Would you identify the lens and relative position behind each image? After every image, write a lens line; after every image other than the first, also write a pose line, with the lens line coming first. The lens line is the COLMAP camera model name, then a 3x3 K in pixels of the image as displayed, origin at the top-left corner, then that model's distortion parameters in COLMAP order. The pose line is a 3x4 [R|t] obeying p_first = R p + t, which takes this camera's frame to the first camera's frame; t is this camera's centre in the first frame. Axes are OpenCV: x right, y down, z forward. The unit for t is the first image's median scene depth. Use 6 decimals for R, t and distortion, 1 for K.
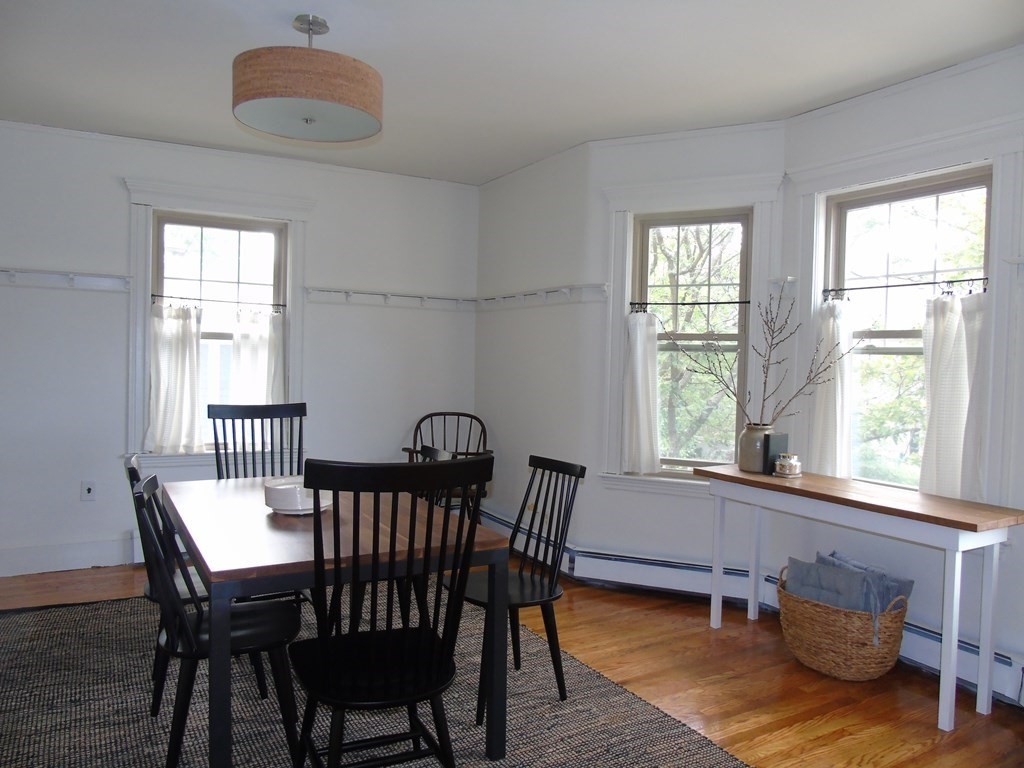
lens RADIAL K [[757.9, 0, 521.0], [0, 757.9, 382.7], [0, 0, 1]] dist [-0.023676, 0.006096]
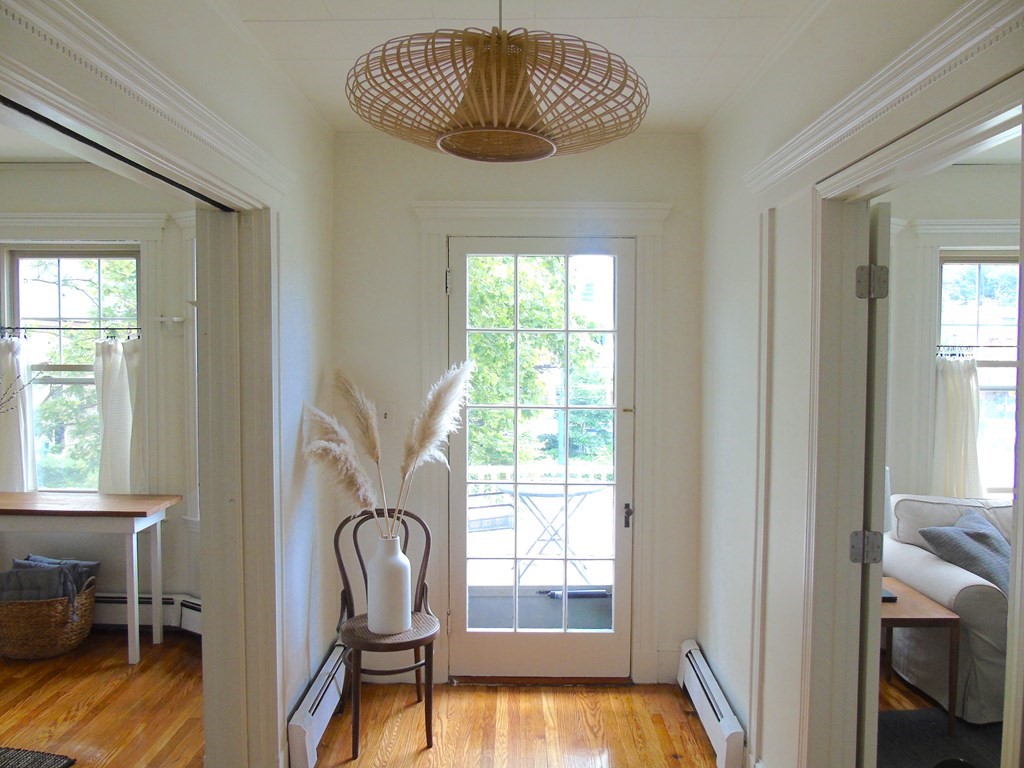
lens RADIAL K [[757.9, 0, 516.2], [0, 757.9, 387.2], [0, 0, 1]] dist [-0.023676, 0.006096]
pose [[0.507313, -0.058927, 0.859745, -0.209207], [0.029768, 0.998262, 0.050856, -0.082525], [-0.861248, -0.000207, 0.508185, -0.272022]]
